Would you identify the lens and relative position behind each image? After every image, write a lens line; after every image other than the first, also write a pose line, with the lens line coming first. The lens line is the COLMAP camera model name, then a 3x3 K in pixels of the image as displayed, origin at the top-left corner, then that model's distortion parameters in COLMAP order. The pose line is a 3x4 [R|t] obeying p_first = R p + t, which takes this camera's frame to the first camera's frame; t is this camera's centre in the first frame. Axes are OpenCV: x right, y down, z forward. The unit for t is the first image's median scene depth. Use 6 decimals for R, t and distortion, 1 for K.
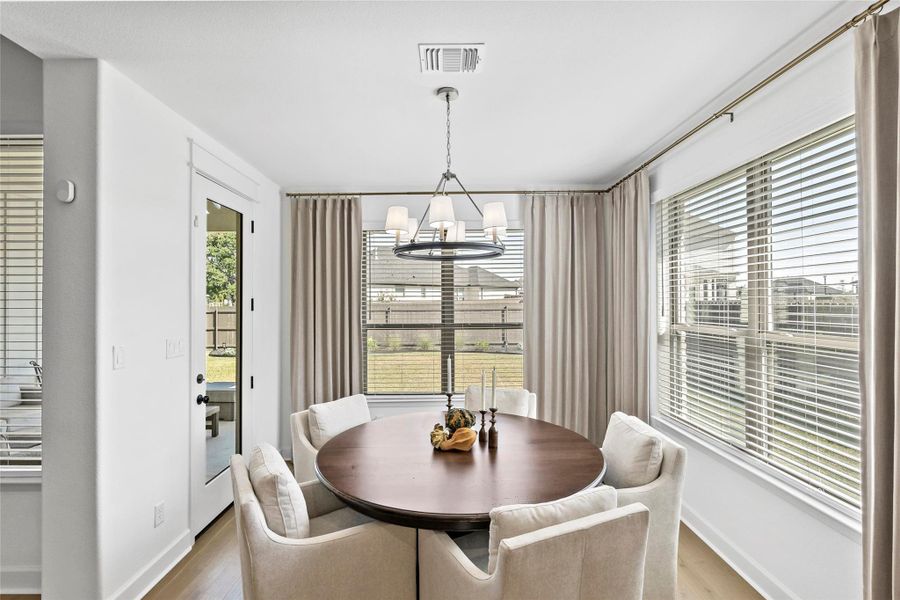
lens RADIAL K [[417.3, 0, 444.6], [0, 417.3, 302.8], [0, 0, 1]] dist [-0.003400, -0.000389]
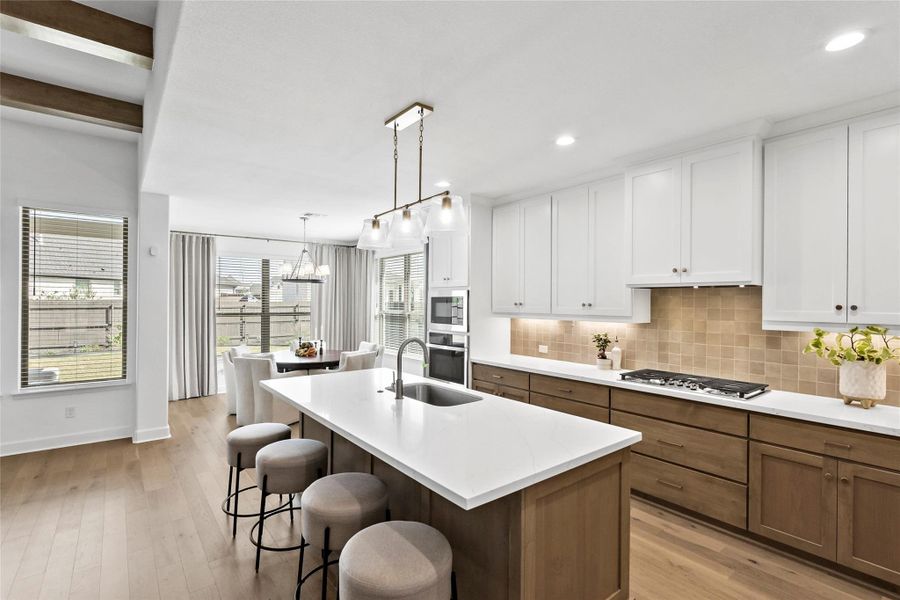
lens RADIAL K [[418.5, 0, 447.3], [0, 418.5, 295.4], [0, 0, 1]] dist [-0.000155, -0.000109]
pose [[0.785382, 0.021601, 0.618635, -0.536612], [-0.010292, 0.999708, -0.021840, 0.009287], [-0.618926, 0.010785, 0.785375, -0.944740]]
